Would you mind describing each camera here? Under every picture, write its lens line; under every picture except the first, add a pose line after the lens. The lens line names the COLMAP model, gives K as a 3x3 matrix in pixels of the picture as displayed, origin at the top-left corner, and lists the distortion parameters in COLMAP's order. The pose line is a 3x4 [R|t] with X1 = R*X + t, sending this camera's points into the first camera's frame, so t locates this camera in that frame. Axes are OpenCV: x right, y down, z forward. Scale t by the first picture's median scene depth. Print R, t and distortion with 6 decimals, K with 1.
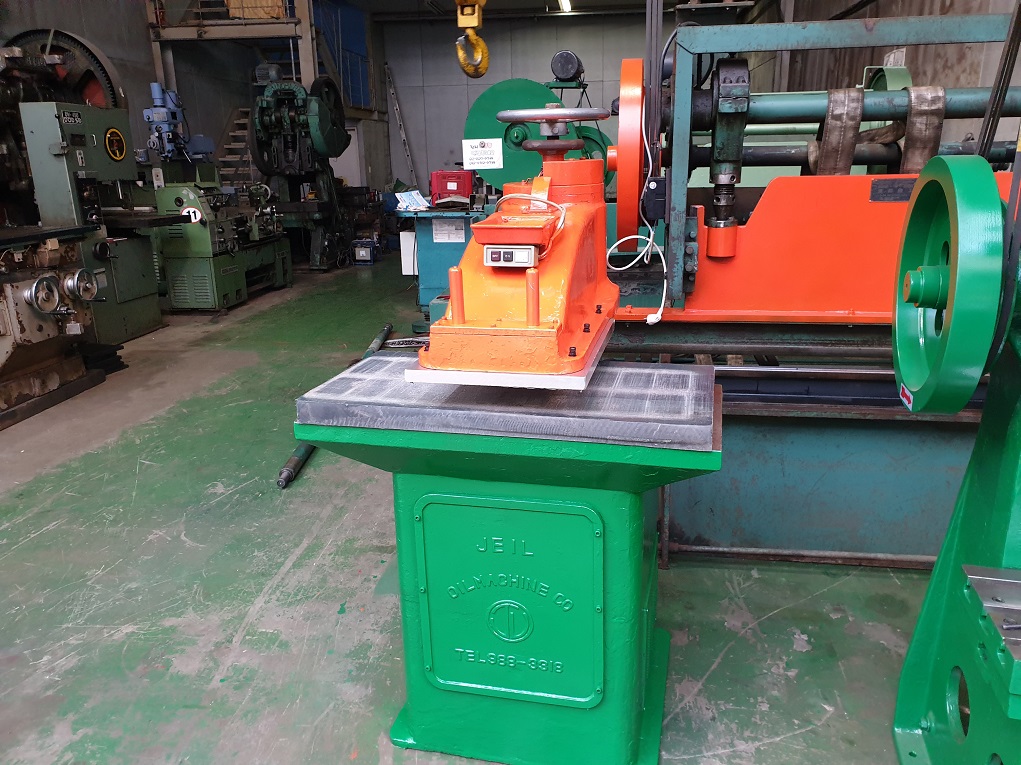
lens RADIAL K [[764.5, 0, 512.2], [0, 764.5, 381.9], [0, 0, 1]] dist [0.011535, 0.003165]
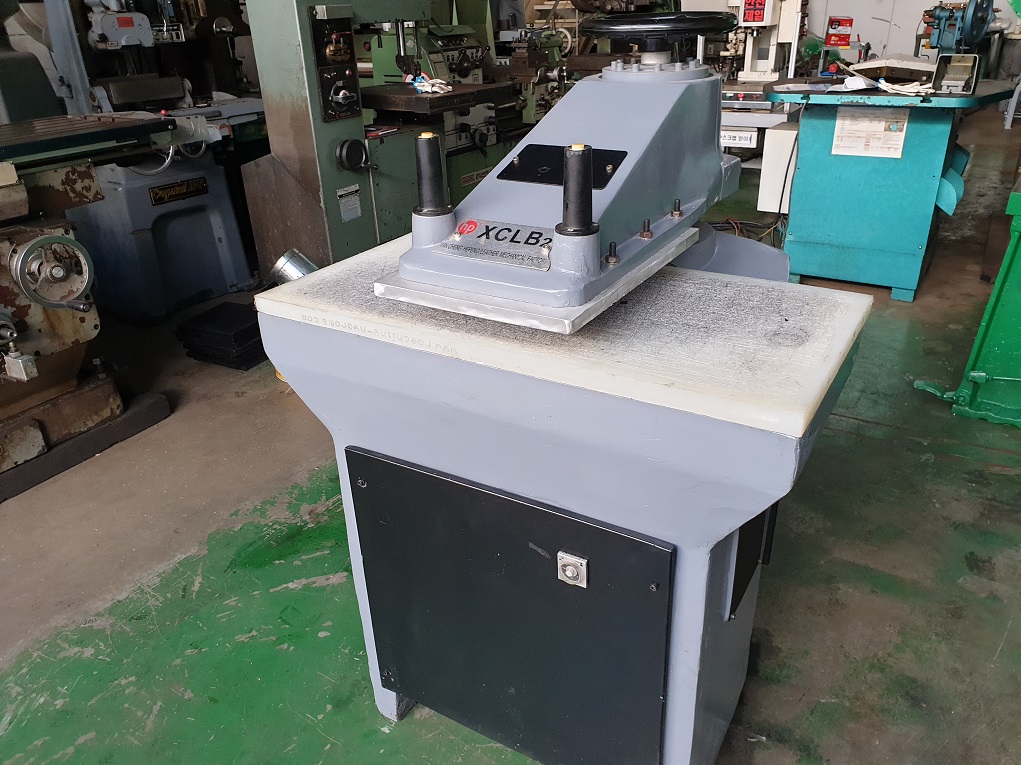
lens RADIAL K [[764.5, 0, 512.6], [0, 764.5, 385.5], [0, 0, 1]] dist [0.011535, 0.003165]
pose [[0.904231, 0.183962, -0.385389, -0.069563], [-0.107637, 0.971500, 0.211191, -0.117258], [0.413257, -0.149483, 0.898261, 0.431791]]
